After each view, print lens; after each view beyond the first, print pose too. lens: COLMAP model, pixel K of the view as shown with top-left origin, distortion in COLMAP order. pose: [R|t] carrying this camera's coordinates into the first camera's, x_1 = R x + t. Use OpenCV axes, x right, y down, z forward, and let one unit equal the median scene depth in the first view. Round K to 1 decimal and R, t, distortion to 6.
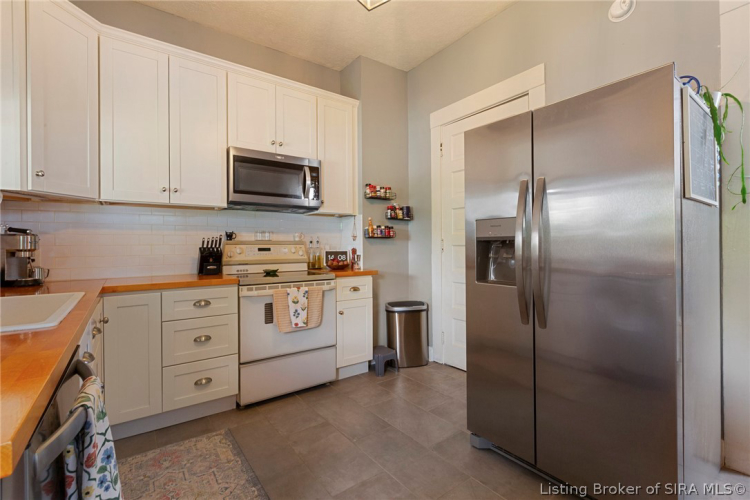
lens RADIAL K [[333.8, 0, 372.9], [0, 333.8, 251.9], [0, 0, 1]] dist [-0.001242, -0.000272]
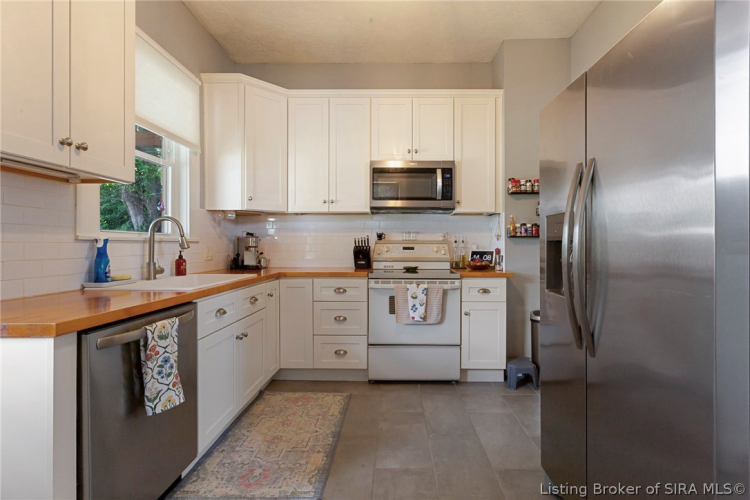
lens RADIAL K [[333.8, 0, 372.9], [0, 333.8, 251.9], [0, 0, 1]] dist [-0.001242, -0.000272]
pose [[0.805625, 0.019968, -0.592089, 0.263188], [-0.017026, 0.999799, 0.010552, -0.005439], [0.592181, 0.001580, 0.805803, 0.042179]]
